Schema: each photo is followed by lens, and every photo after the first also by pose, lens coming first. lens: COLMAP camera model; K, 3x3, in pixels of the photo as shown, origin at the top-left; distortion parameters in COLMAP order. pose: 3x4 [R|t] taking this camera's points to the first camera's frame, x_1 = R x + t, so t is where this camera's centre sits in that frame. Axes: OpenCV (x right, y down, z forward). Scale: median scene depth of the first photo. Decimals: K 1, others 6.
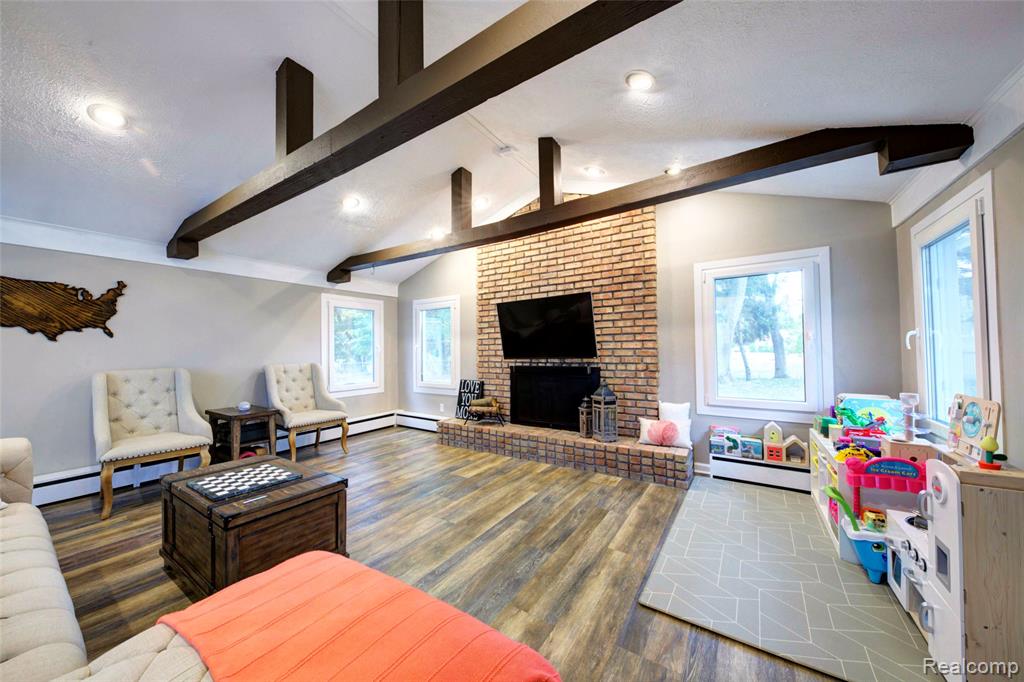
lens RADIAL K [[353.3, 0, 514.2], [0, 353.3, 342.1], [0, 0, 1]] dist [0.012841, -0.008206]
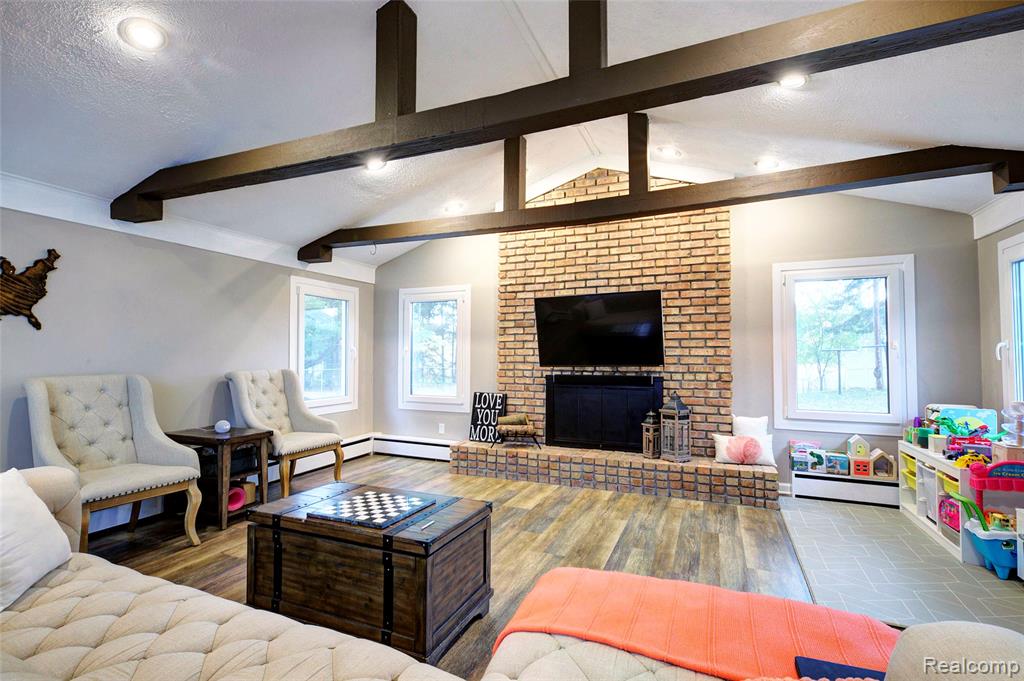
lens RADIAL K [[472.5, 0, 514.3], [0, 472.5, 341.9], [0, 0, 1]] dist [0.011322, -0.001531]
pose [[0.984229, 0.019085, 0.175864, -0.337730], [-0.017539, 0.999793, -0.010337, 0.003904], [-0.176025, 0.007089, 0.984360, -0.077636]]
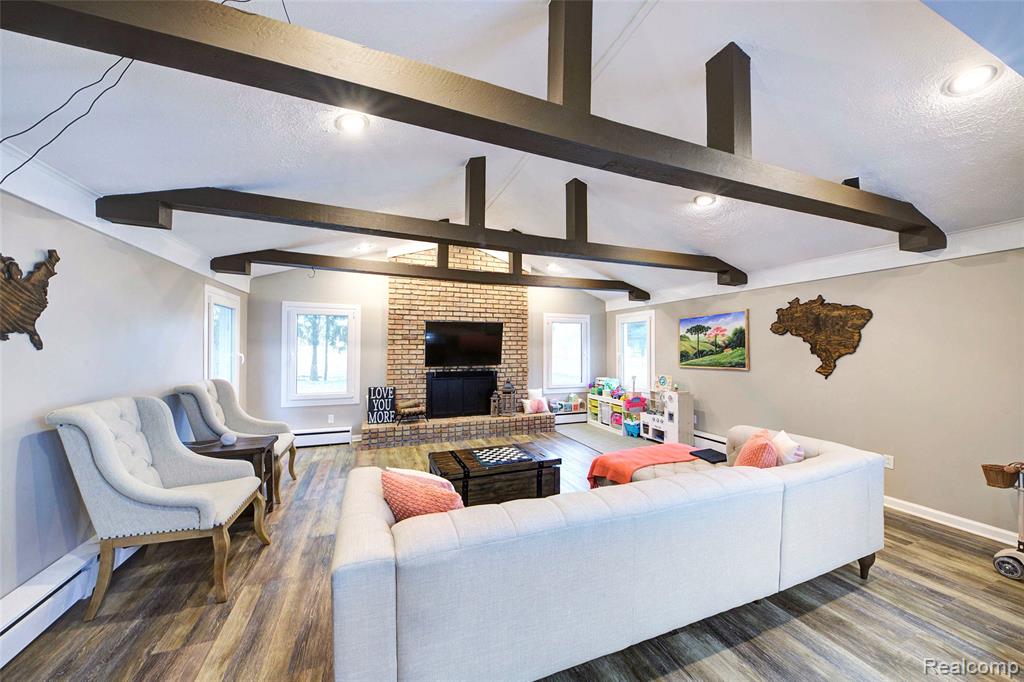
lens RADIAL K [[353.3, 0, 514.2], [0, 353.3, 342.1], [0, 0, 1]] dist [0.012841, -0.008206]
pose [[0.572811, 0.029415, 0.819160, -1.031307], [-0.029661, 0.999445, -0.015148, -0.033909], [-0.819151, -0.015620, 0.573365, 0.060357]]
